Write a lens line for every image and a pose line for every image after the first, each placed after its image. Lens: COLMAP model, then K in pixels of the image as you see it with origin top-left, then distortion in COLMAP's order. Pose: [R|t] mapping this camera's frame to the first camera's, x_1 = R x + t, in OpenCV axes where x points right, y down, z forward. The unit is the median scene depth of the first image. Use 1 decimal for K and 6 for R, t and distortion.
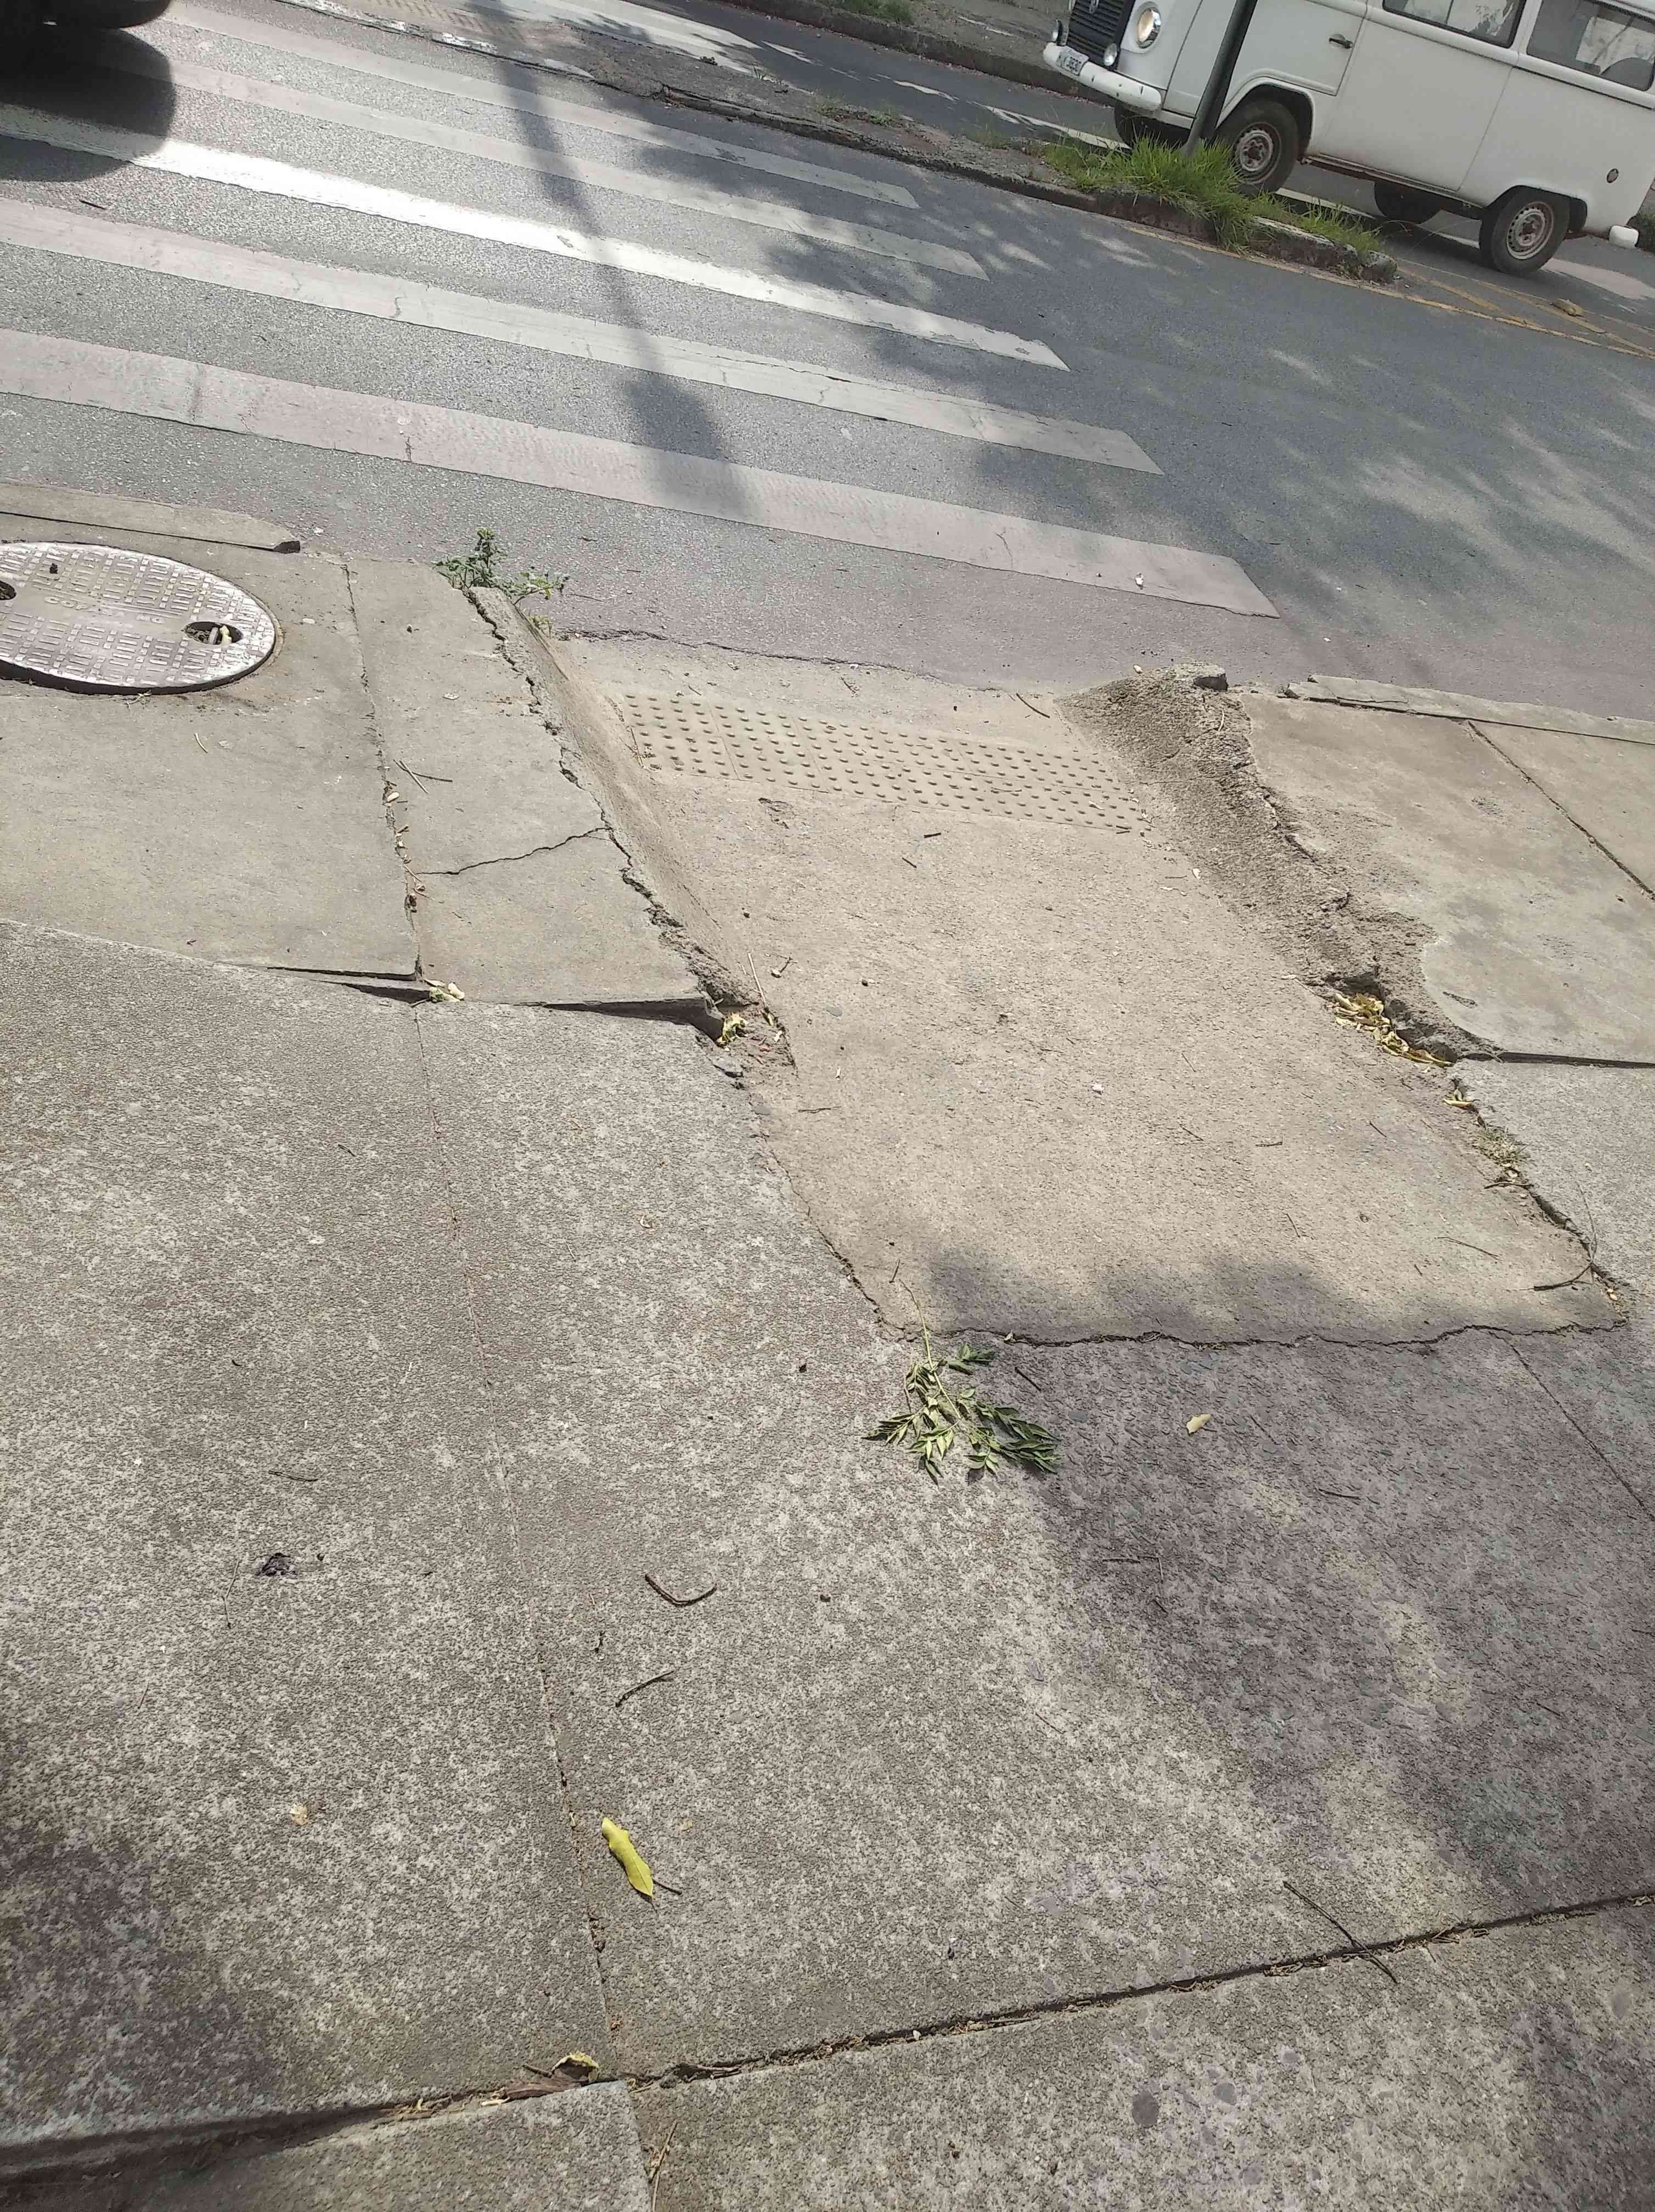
lens RADIAL K [[1704.9, 0, 851.5], [0, 1704.9, 1063.2], [0, 0, 1]] dist [0.059258, -0.093208]
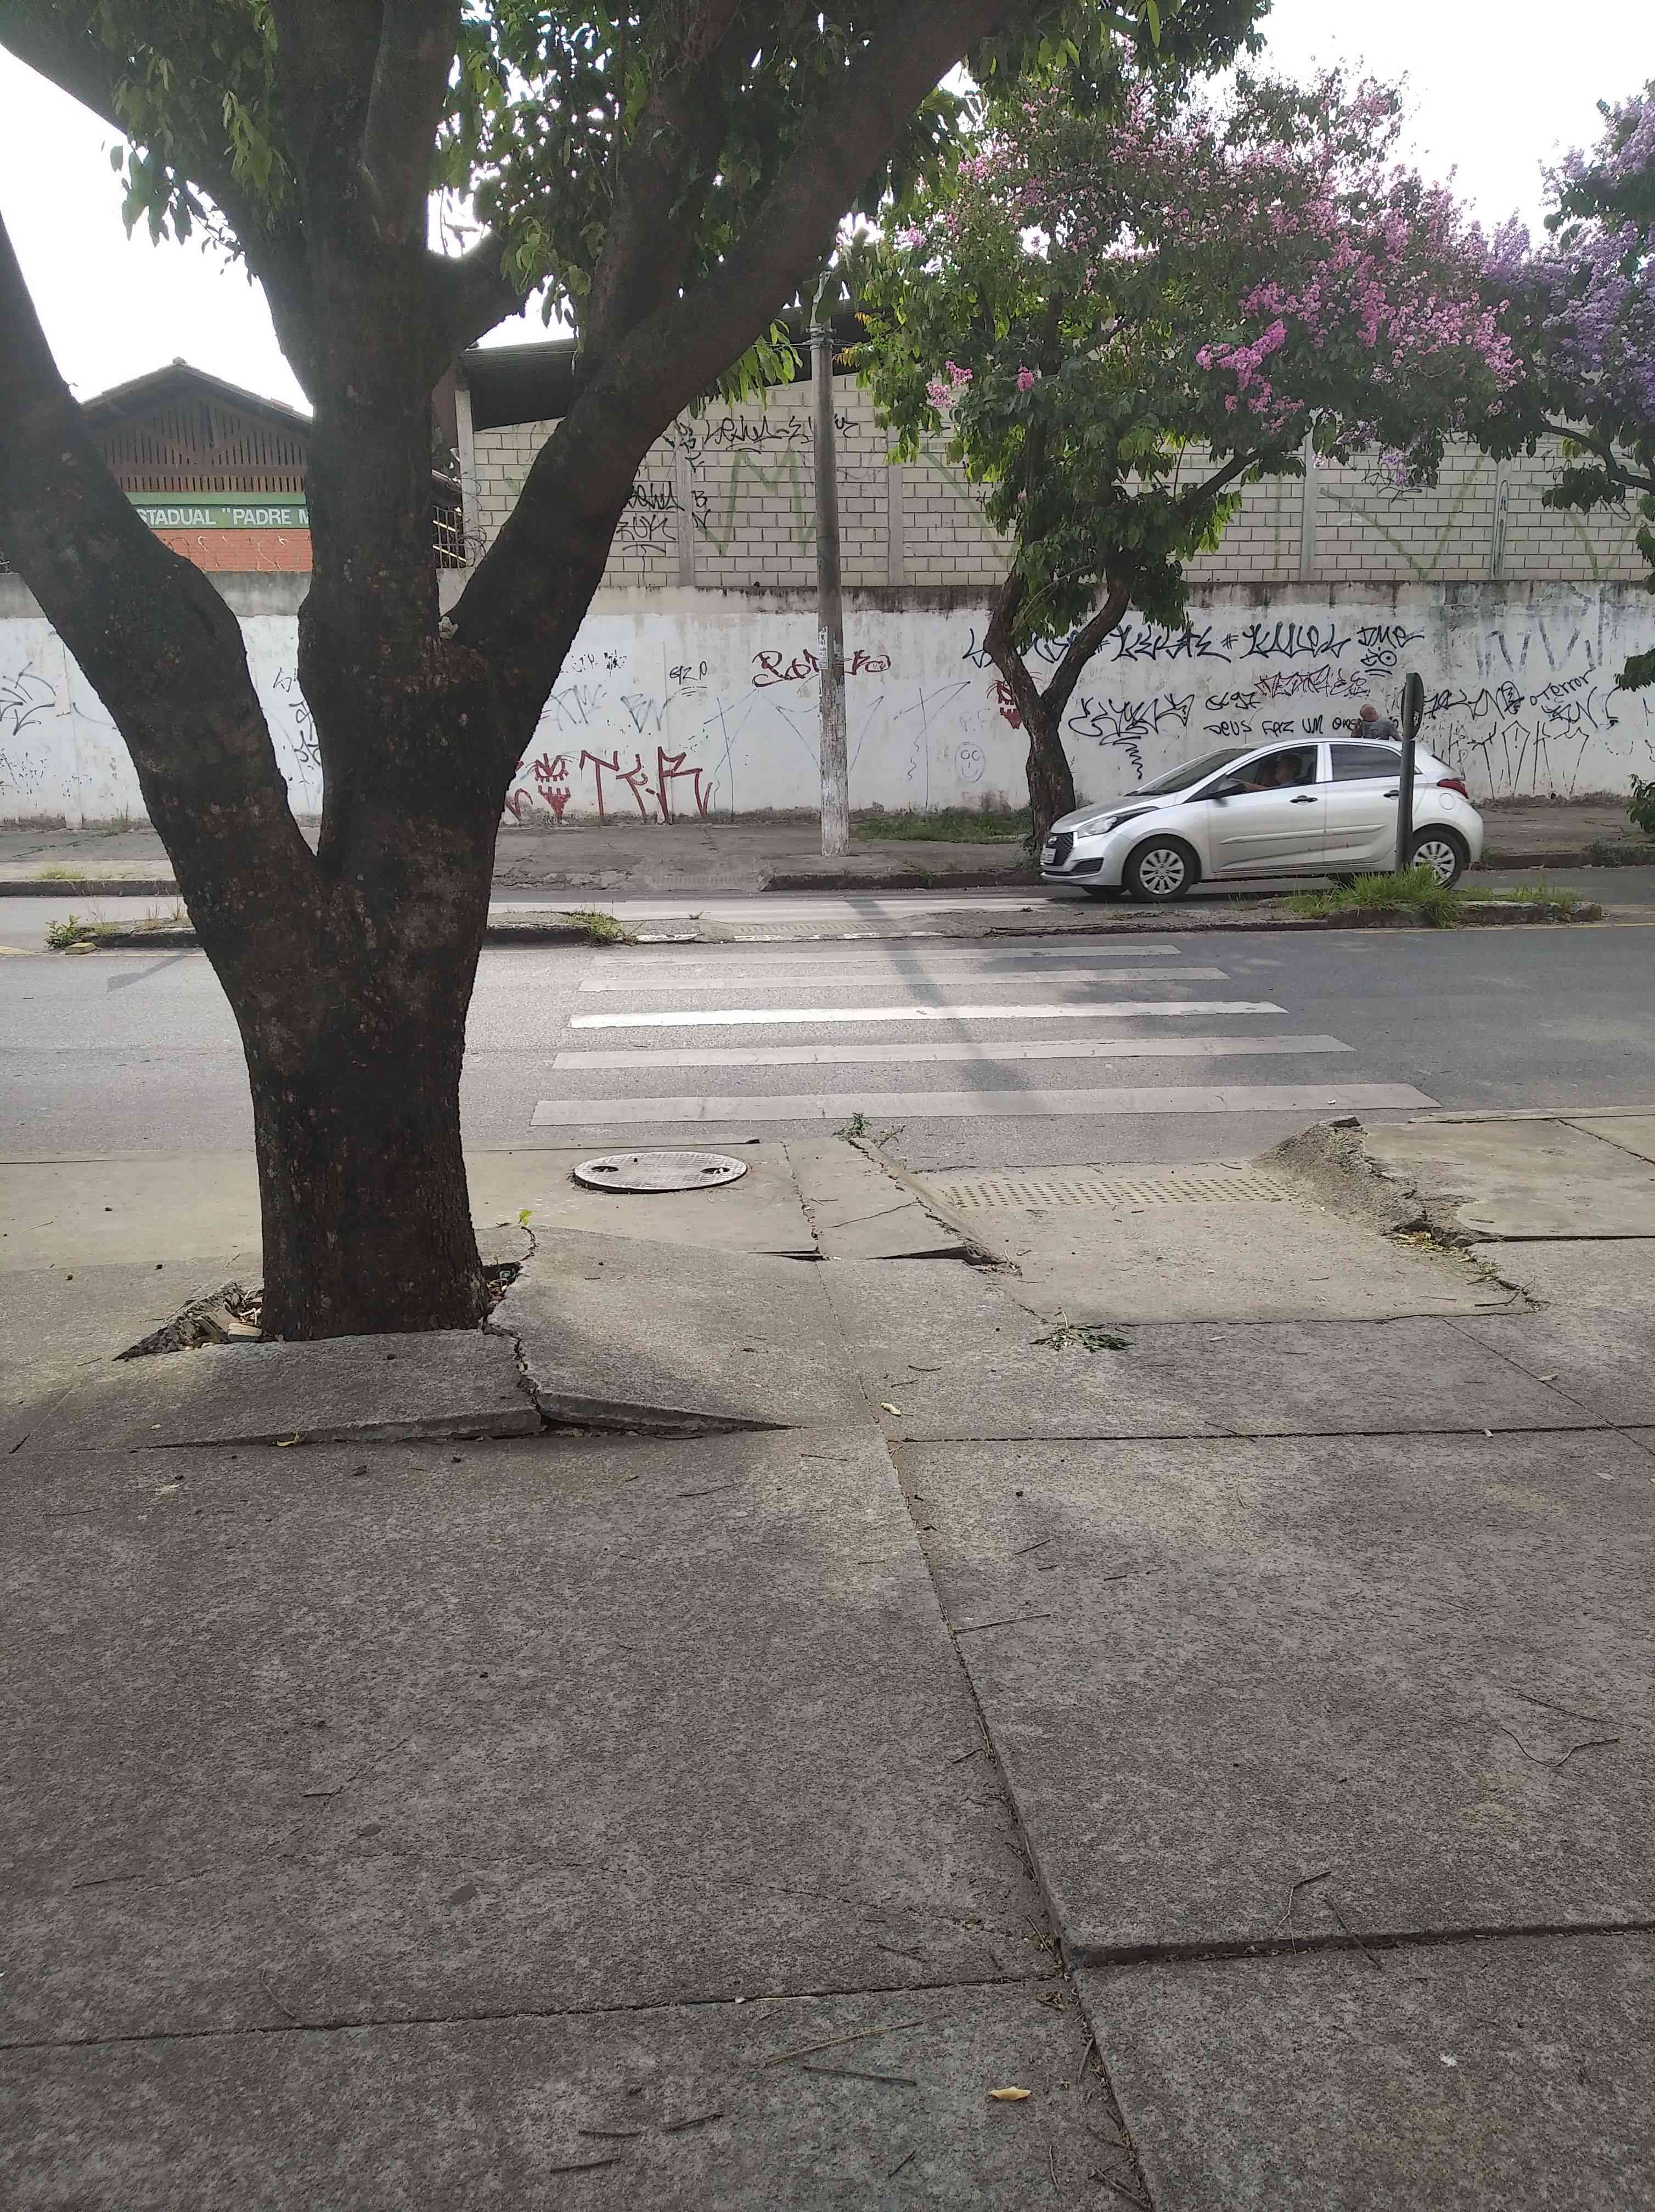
lens RADIAL K [[1704.9, 0, 851.5], [0, 1704.9, 1063.2], [0, 0, 1]] dist [0.059258, -0.093208]
pose [[0.942261, -0.241691, -0.231795, 0.171053], [0.107918, 0.874405, -0.473042, 0.406396], [0.317013, 0.420714, 0.850001, -0.438954]]
